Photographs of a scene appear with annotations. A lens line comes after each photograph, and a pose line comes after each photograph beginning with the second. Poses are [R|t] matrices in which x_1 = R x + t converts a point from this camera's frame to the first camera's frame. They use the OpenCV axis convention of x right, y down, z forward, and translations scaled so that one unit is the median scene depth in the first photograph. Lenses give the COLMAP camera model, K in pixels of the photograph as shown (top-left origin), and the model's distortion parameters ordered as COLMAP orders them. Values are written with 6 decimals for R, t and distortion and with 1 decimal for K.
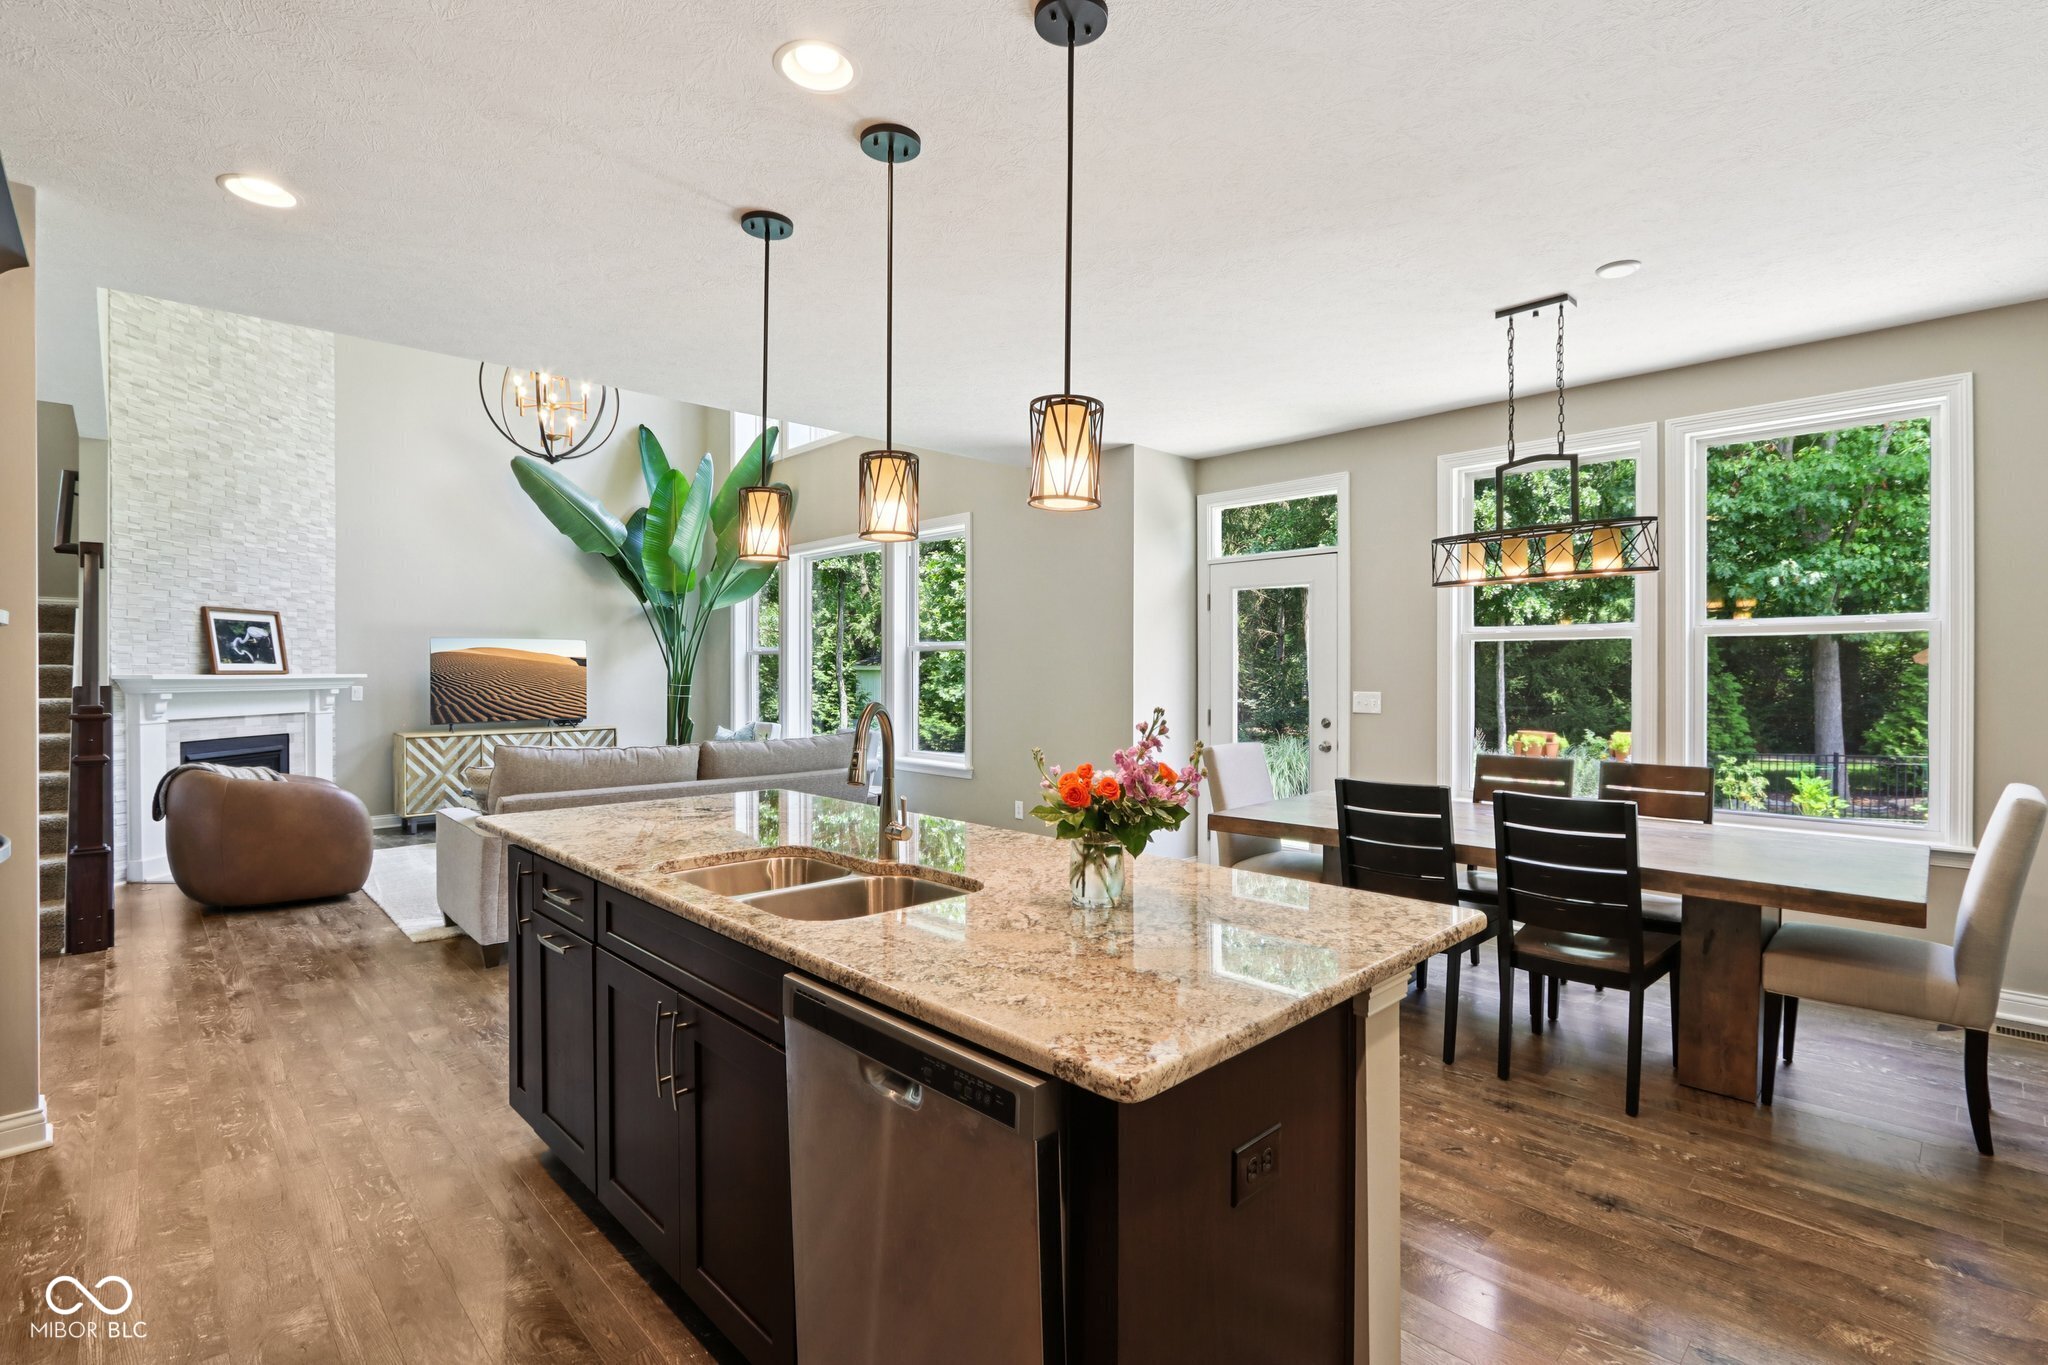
lens RADIAL K [[963.1, 0, 1024.4], [0, 963.1, 679.5], [0, 0, 1]] dist [-0.018758, 0.000305]
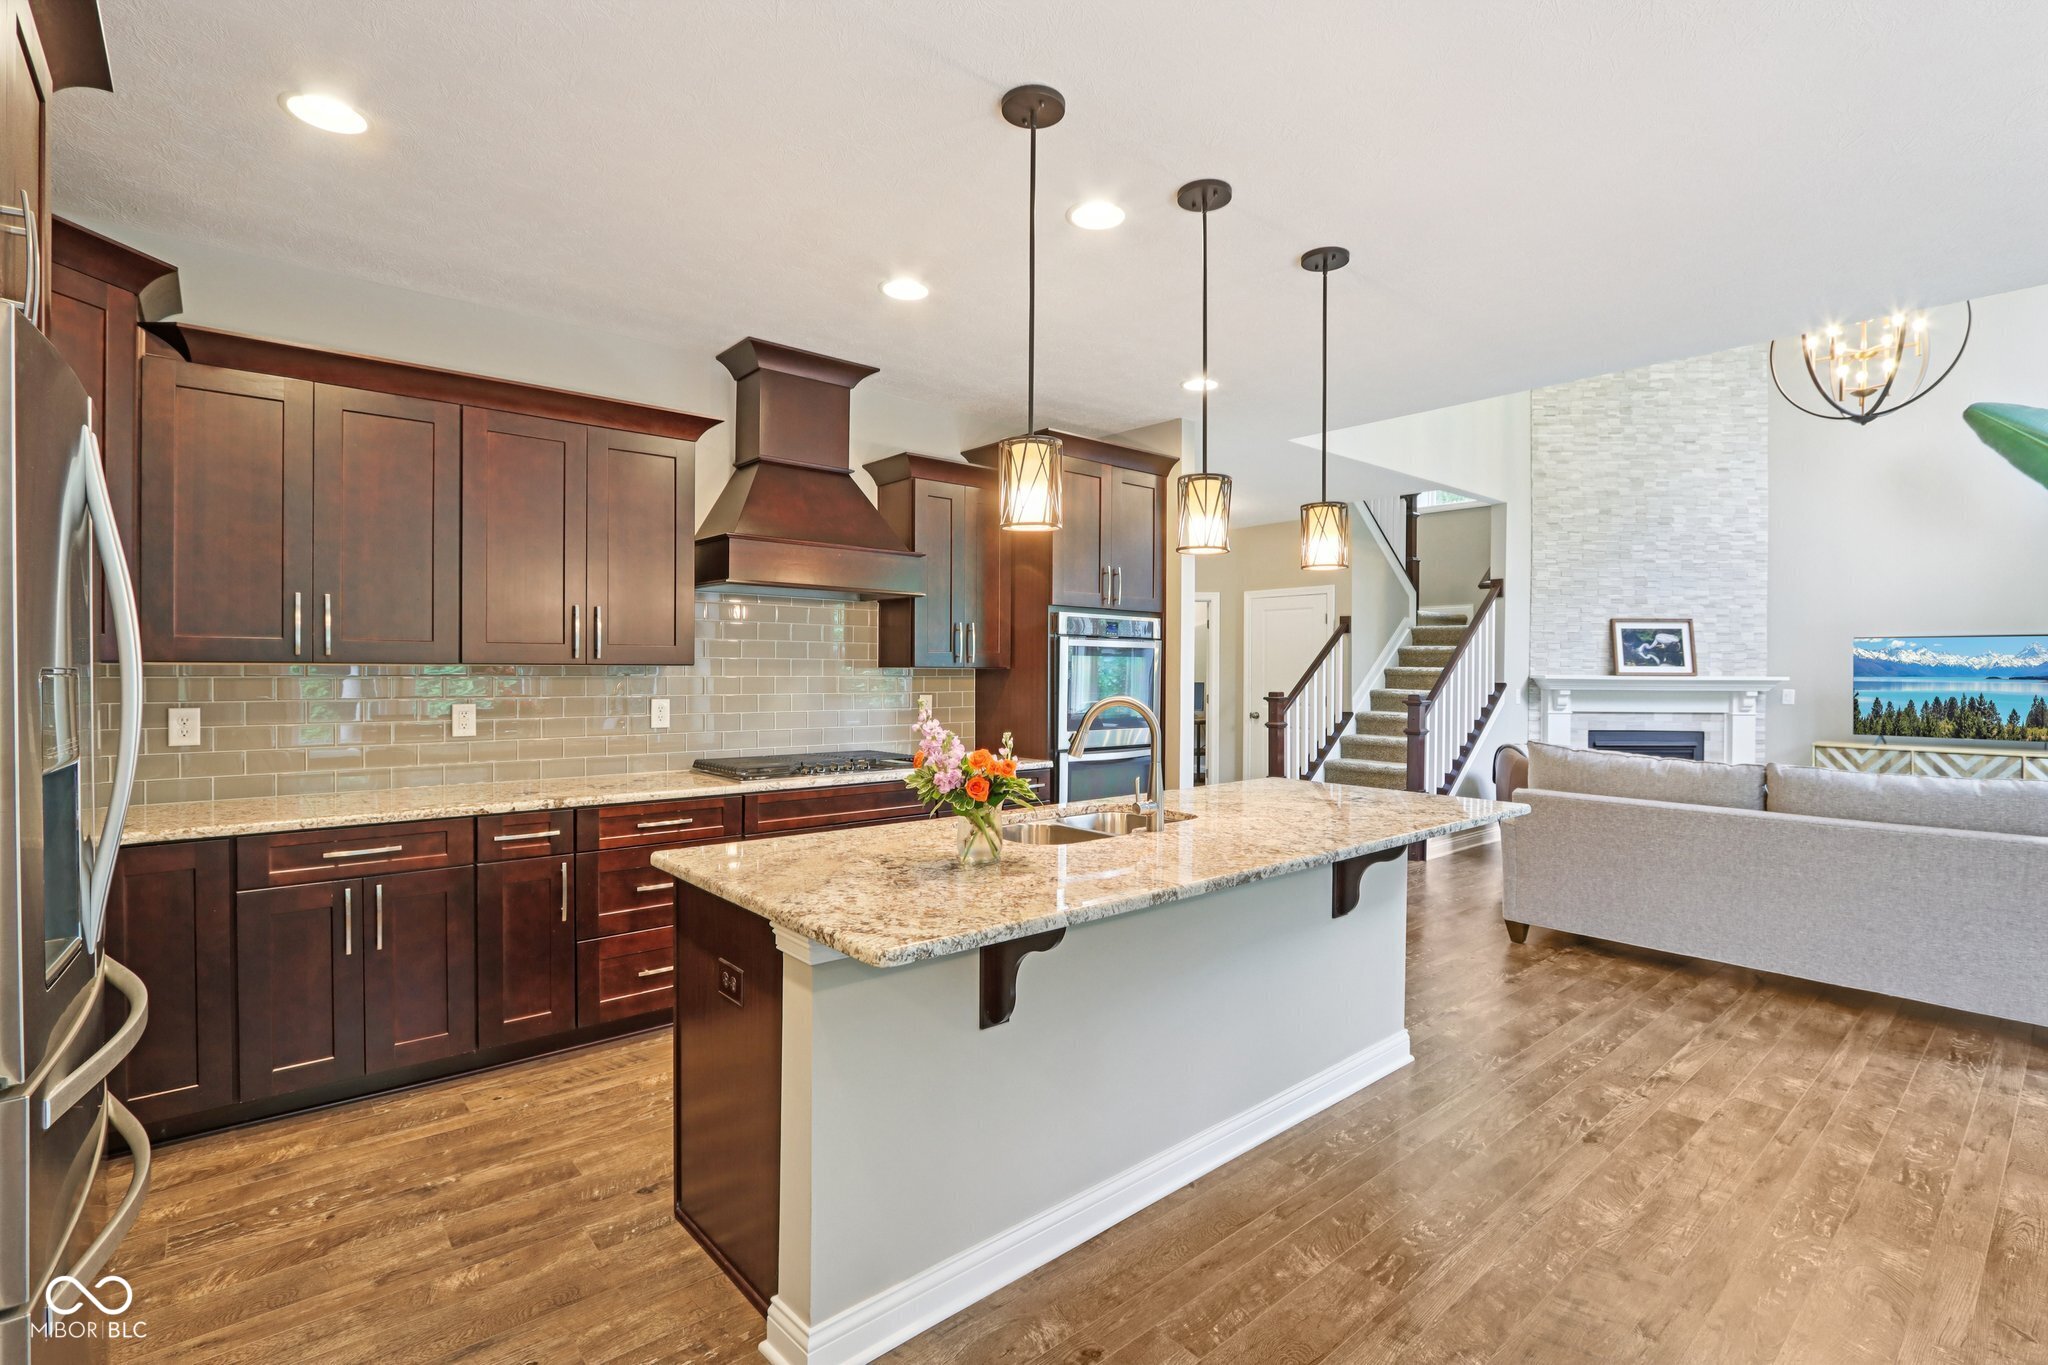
lens RADIAL K [[963.1, 0, 1025.9], [0, 963.1, 666.8], [0, 0, 1]] dist [-0.018758, 0.000305]
pose [[-0.061825, -0.001878, -0.998085, 0.364995], [-0.015228, 0.999884, -0.000938, -0.003848], [0.997971, 0.015141, -0.061846, 0.322994]]
